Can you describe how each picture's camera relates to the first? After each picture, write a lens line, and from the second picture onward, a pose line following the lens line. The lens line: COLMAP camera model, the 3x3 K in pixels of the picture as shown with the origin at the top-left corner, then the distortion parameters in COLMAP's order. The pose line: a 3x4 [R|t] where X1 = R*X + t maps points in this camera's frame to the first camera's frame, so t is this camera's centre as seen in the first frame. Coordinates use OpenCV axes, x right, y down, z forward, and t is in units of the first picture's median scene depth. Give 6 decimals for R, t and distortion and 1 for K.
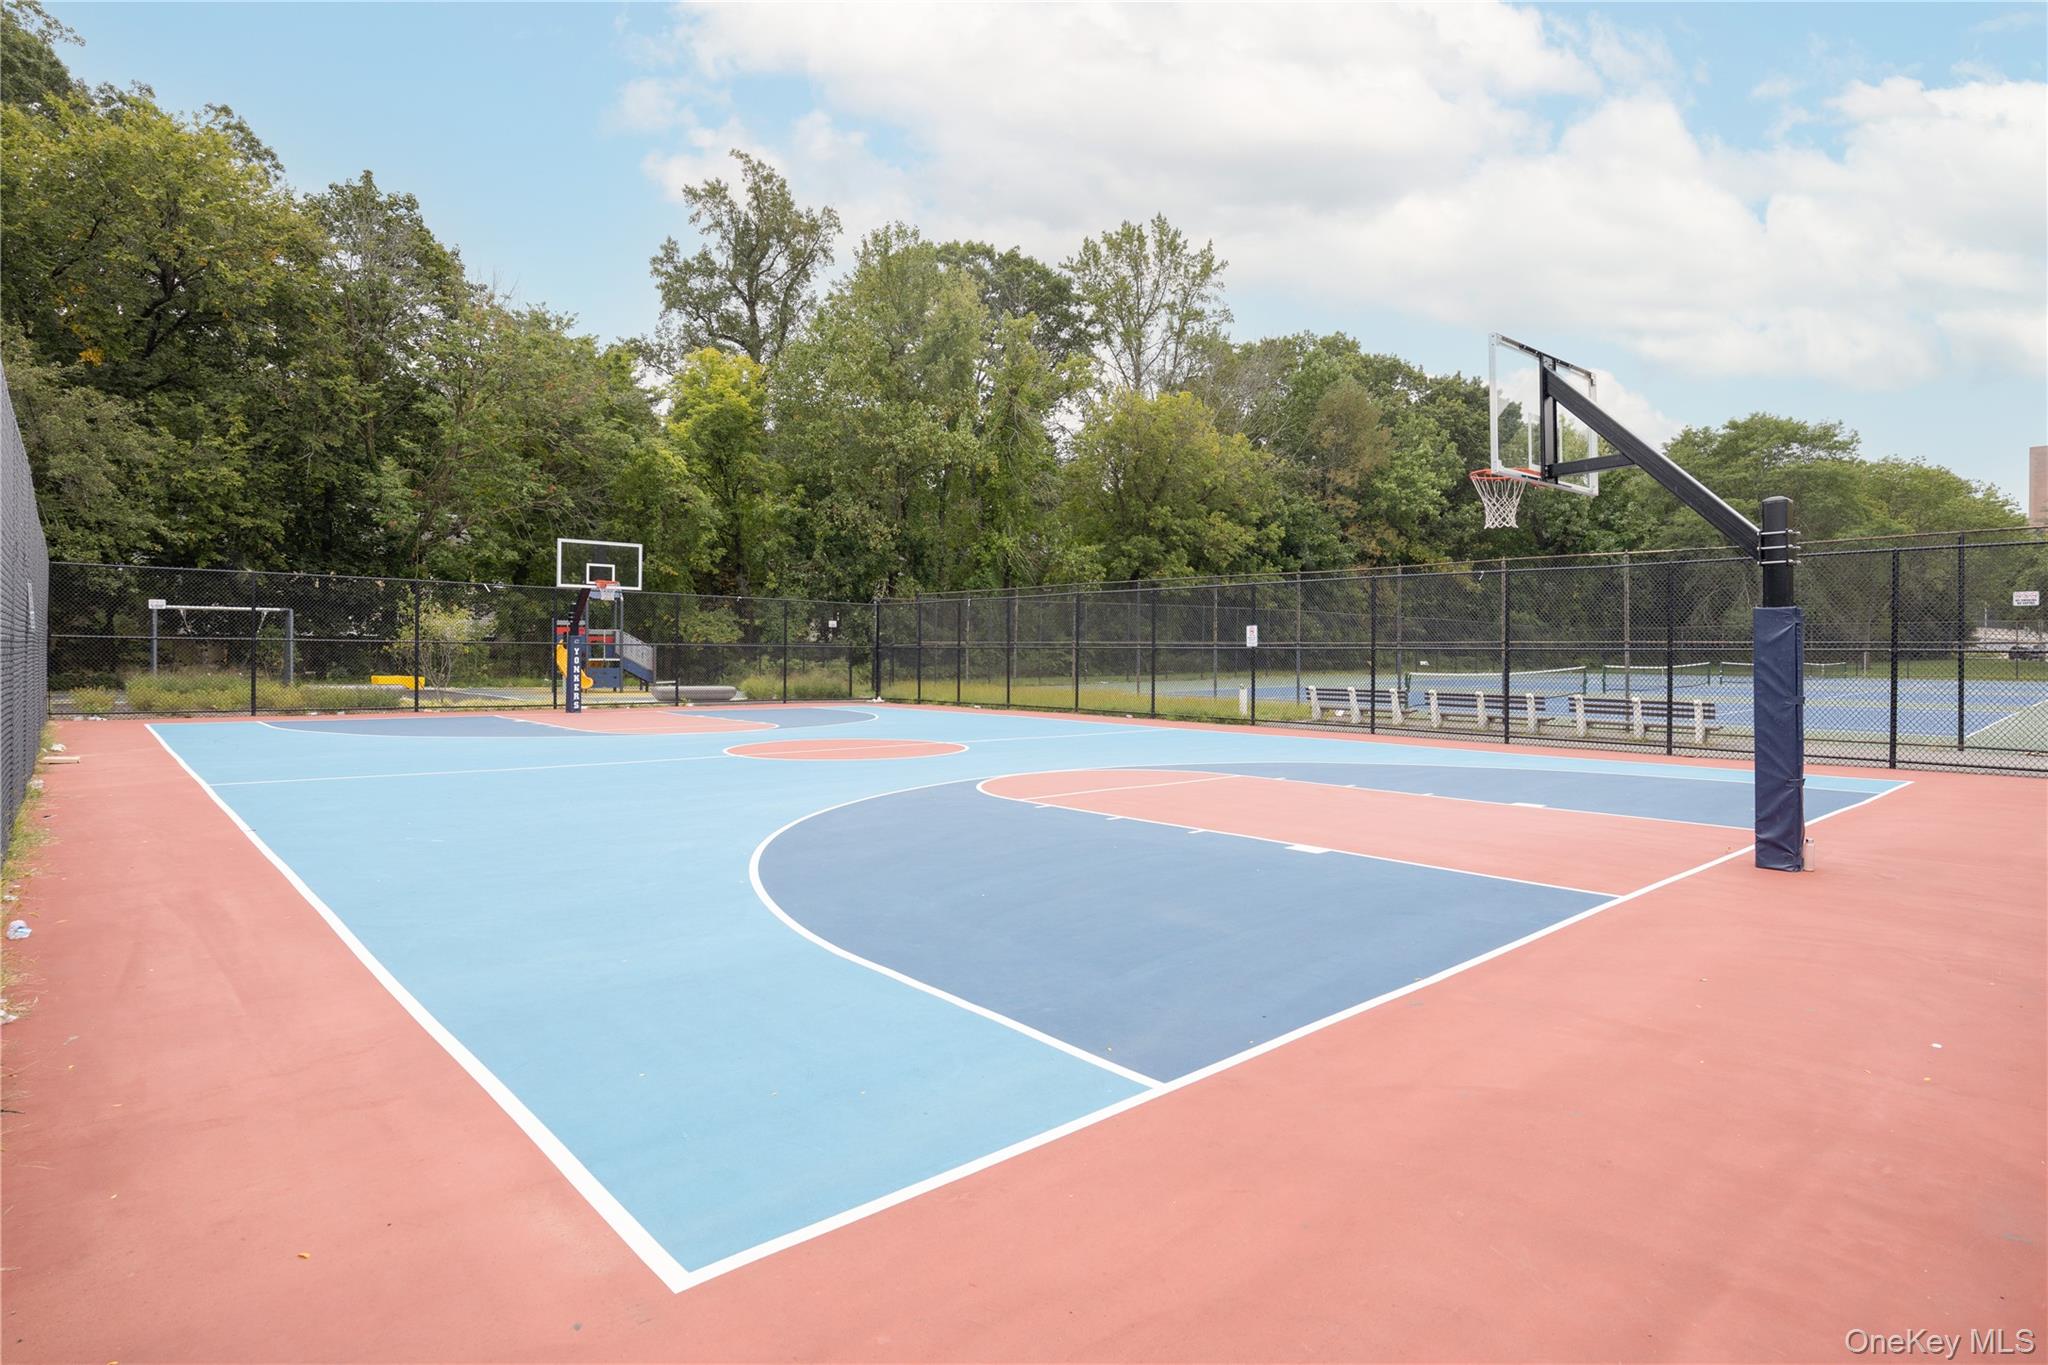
lens RADIAL K [[1056.9, 0, 1018.1], [0, 1056.9, 670.9], [0, 0, 1]] dist [0.007765, -0.002949]
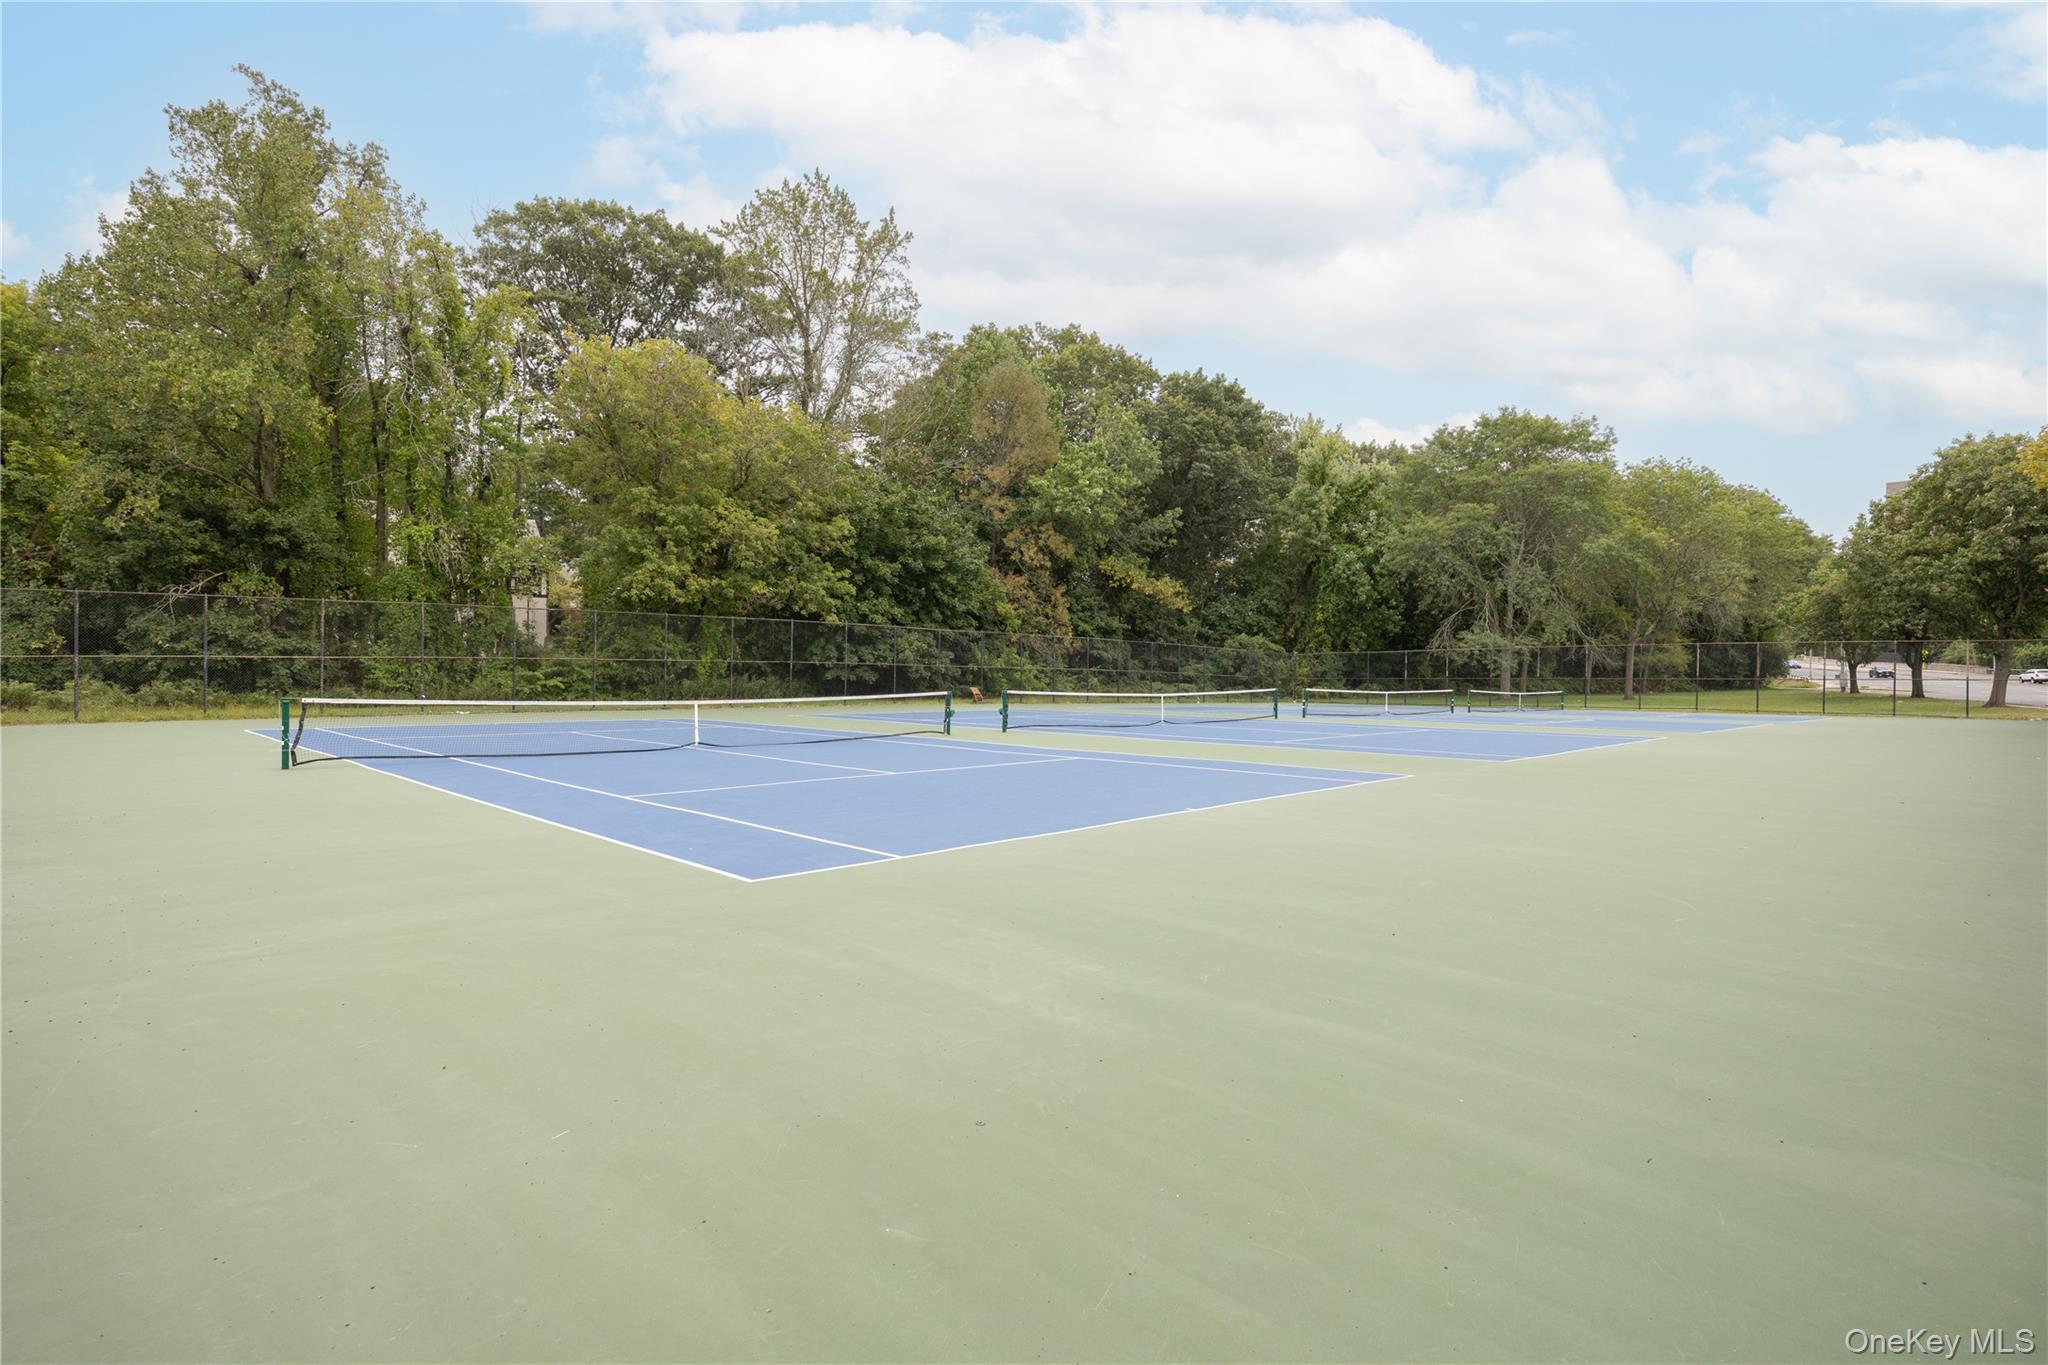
lens RADIAL K [[983.7, 0, 1027.5], [0, 983.7, 687.1], [0, 0, 1]] dist [0.010693, -0.003448]
pose [[0.999924, 0.011219, -0.005044, 0.303549], [-0.011299, 0.999806, -0.016121, 0.001528], [0.004863, 0.016177, 0.999857, 0.190422]]
